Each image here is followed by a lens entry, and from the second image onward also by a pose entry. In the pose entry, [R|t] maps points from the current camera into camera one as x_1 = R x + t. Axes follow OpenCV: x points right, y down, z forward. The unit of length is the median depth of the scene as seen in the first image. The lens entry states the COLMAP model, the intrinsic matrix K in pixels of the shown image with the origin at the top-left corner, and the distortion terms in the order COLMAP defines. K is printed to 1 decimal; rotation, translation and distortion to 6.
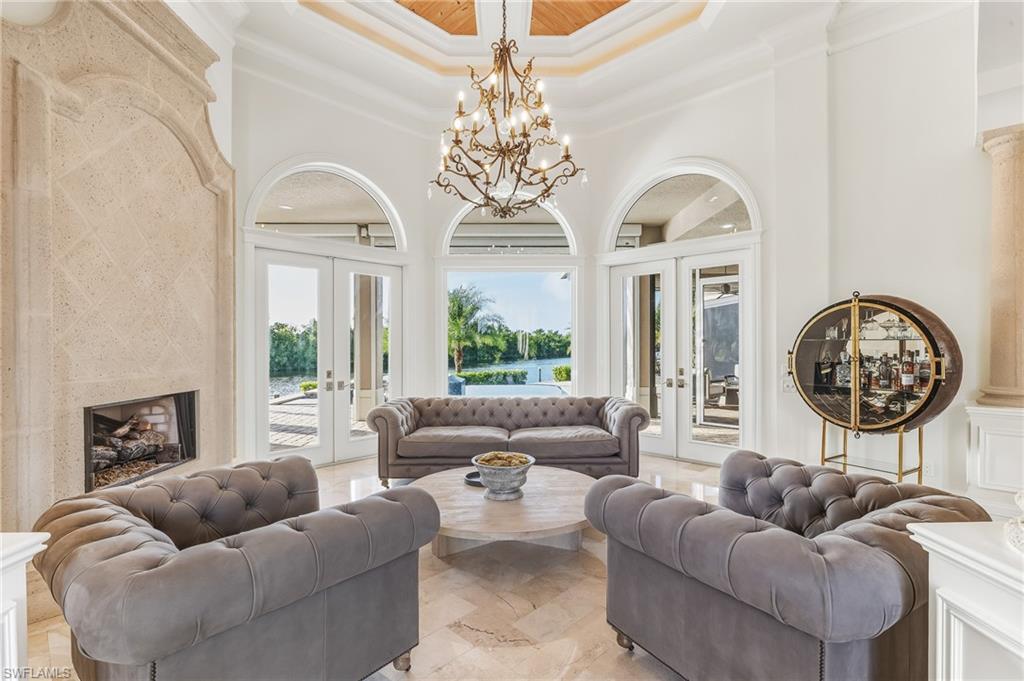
lens RADIAL K [[485.4, 0, 514.3], [0, 485.4, 344.5], [0, 0, 1]] dist [-0.005176, -0.000258]
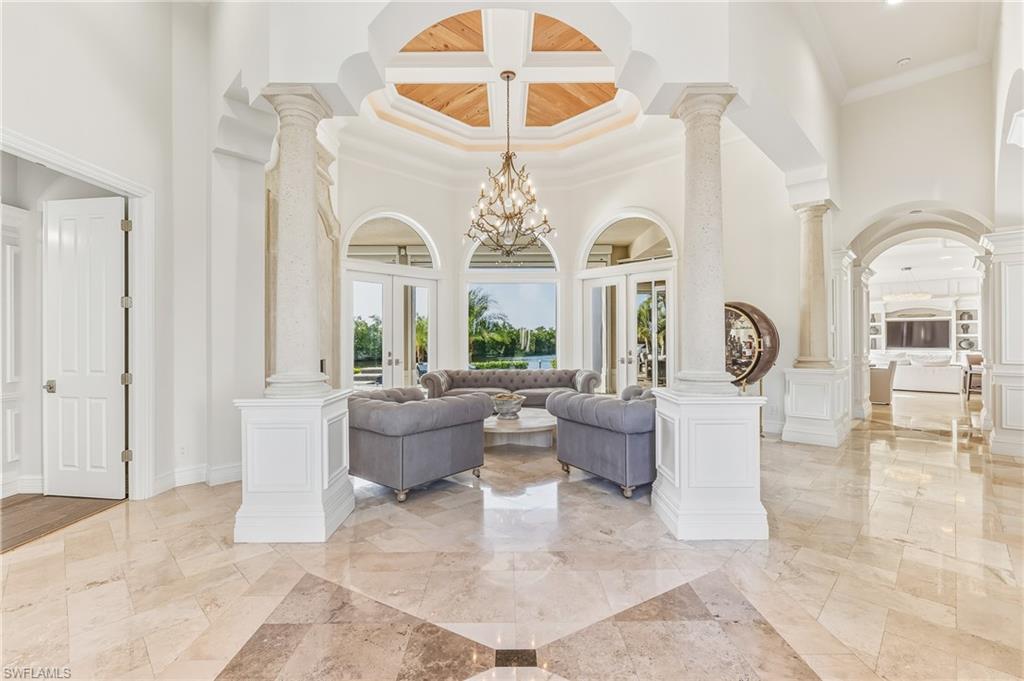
lens RADIAL K [[478.3, 0, 509.6], [0, 478.3, 338.0], [0, 0, 1]] dist [0.003014, 0.000048]
pose [[0.999835, -0.000323, -0.018138, 0.009733], [0.000147, 0.999953, -0.009653, 0.026592], [0.018140, 0.009649, 0.999789, -0.468406]]
